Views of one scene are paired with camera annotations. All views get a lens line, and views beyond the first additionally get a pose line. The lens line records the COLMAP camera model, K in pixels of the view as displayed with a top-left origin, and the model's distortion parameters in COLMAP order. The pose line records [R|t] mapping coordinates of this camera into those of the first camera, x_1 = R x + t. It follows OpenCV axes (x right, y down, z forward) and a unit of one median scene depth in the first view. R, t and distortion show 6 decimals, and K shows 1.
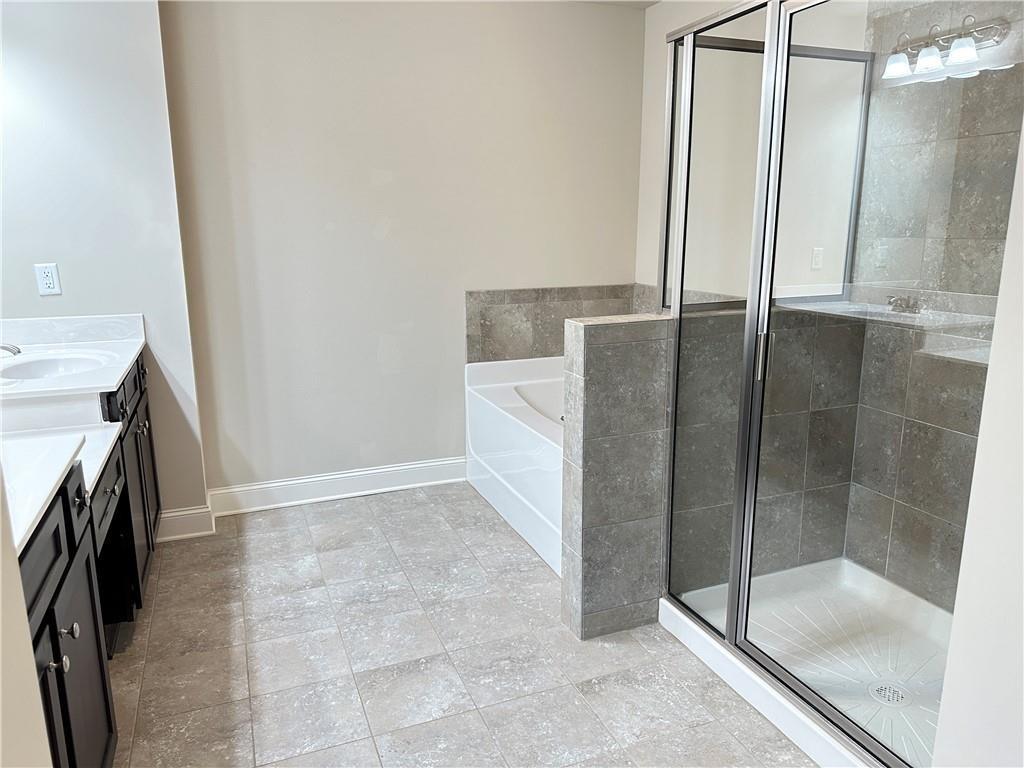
lens RADIAL K [[718.8, 0, 512.0], [0, 718.8, 384.0], [0, 0, 1]] dist [0.122248, -0.193802]
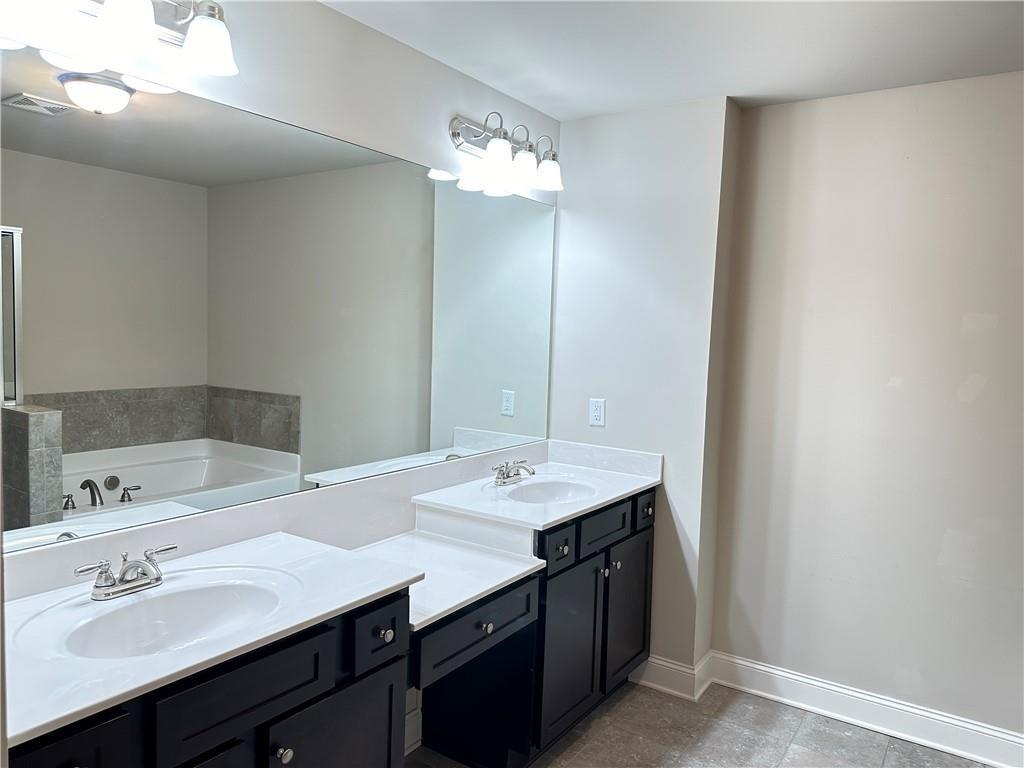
lens RADIAL K [[718.8, 0, 512.0], [0, 718.8, 384.0], [0, 0, 1]] dist [0.122248, -0.193802]
pose [[0.547347, 0.079521, -0.833119, 0.205127], [-0.203929, 0.978143, -0.040614, -0.102436], [0.811680, 0.192127, 0.551601, 0.236782]]
